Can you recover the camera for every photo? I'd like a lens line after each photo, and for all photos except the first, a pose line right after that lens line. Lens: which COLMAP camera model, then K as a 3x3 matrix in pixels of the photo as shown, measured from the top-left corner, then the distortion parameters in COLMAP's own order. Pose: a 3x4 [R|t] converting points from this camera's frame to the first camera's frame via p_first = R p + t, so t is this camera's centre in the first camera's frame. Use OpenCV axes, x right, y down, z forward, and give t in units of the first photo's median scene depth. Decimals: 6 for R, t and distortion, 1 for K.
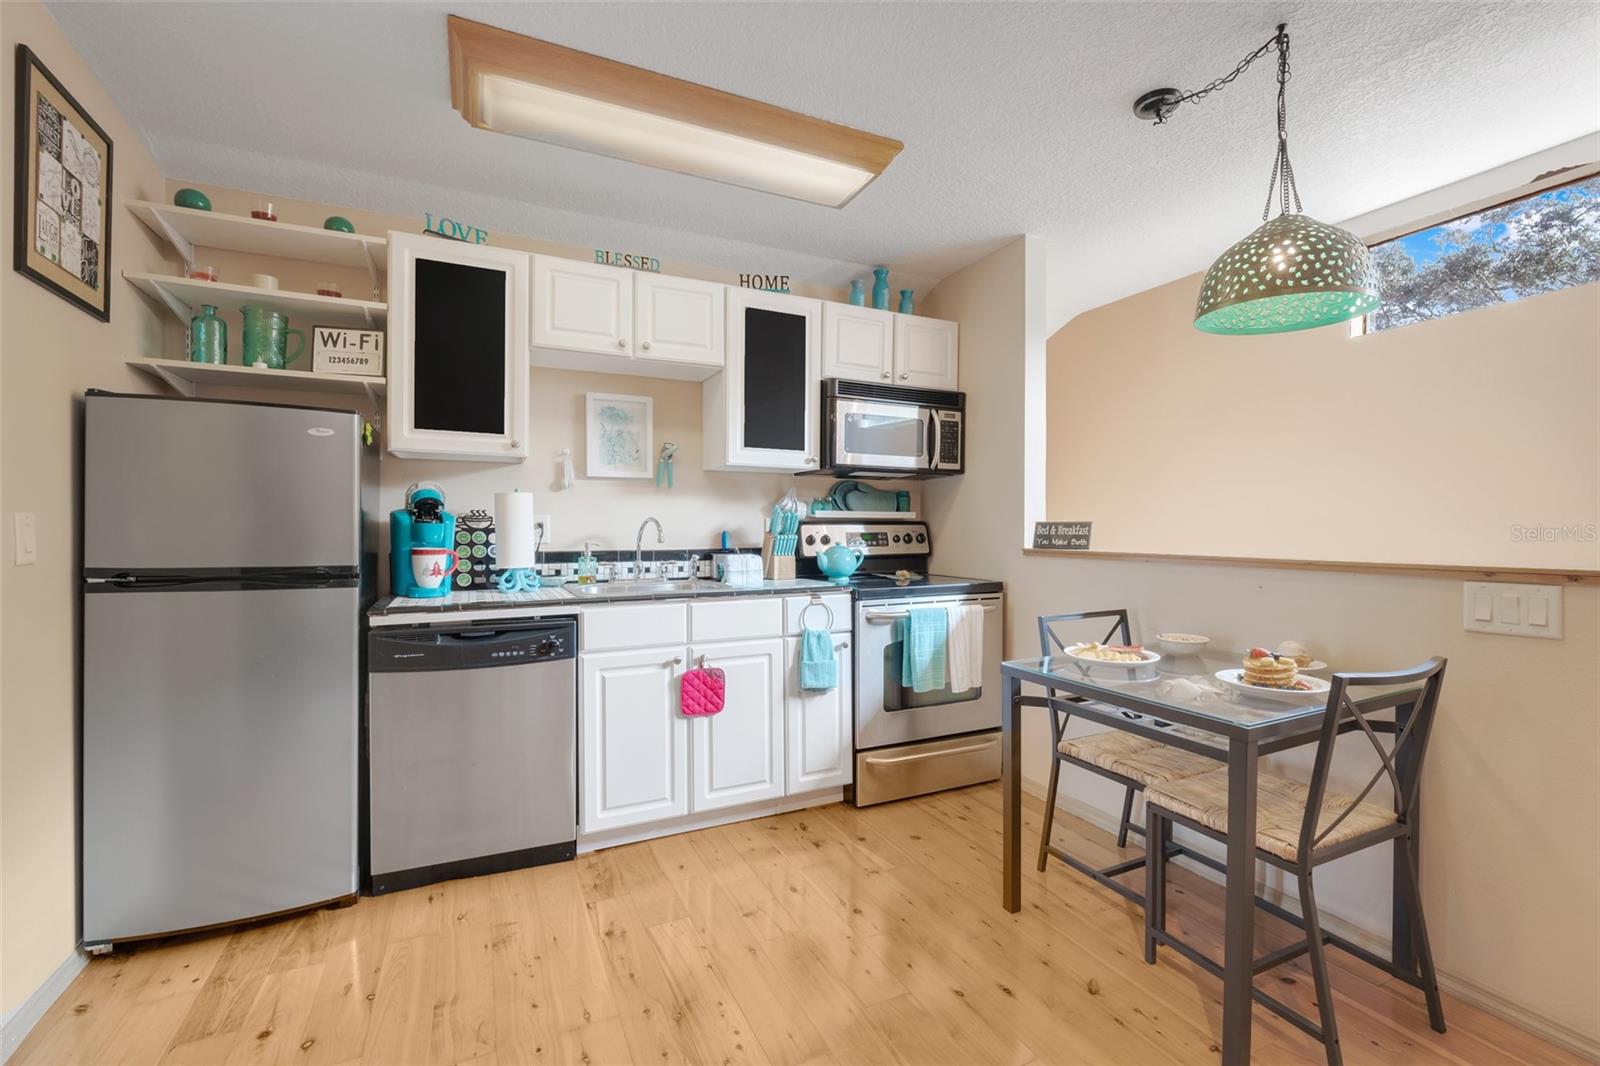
lens RADIAL K [[686.5, 0, 800.0], [0, 686.5, 533.0], [0, 0, 1]] dist [-0.001665, -0.000208]
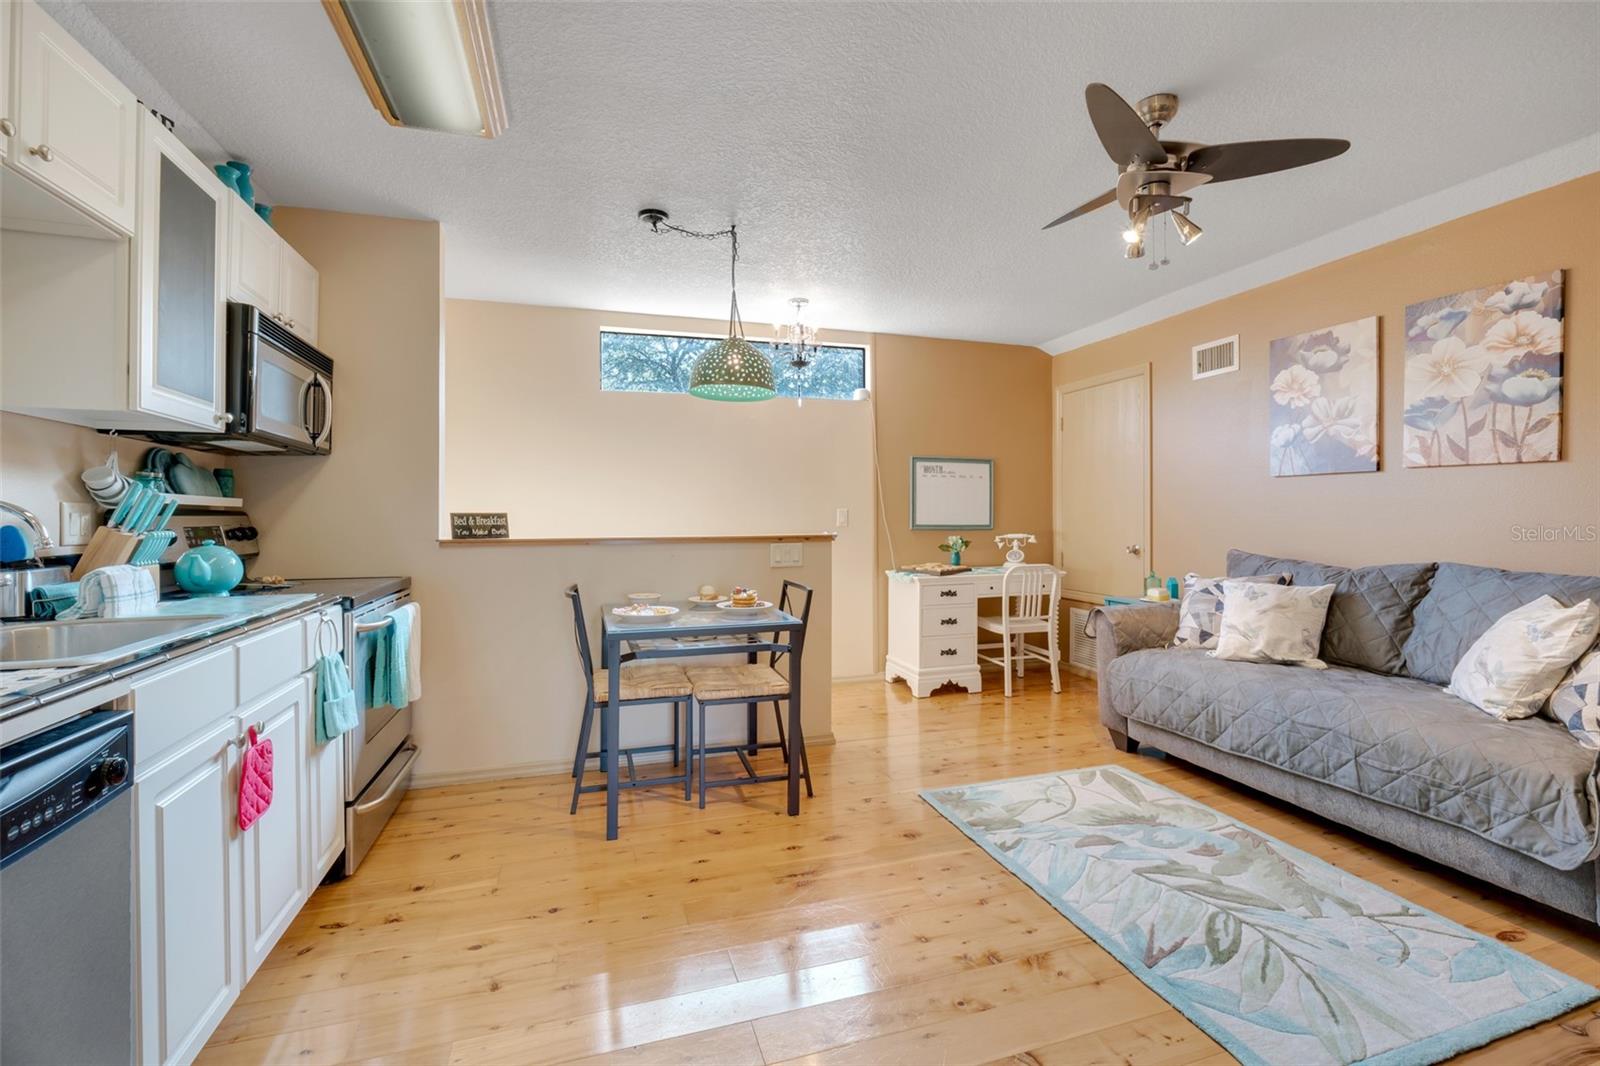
lens RADIAL K [[690.5, 0, 802.1], [0, 690.5, 523.2], [0, 0, 1]] dist [0.000805, -0.000098]
pose [[0.130477, -0.010444, 0.991396, -0.618853], [0.011996, 0.999888, 0.008954, -0.004139], [-0.991379, 0.010724, 0.130588, 0.376104]]
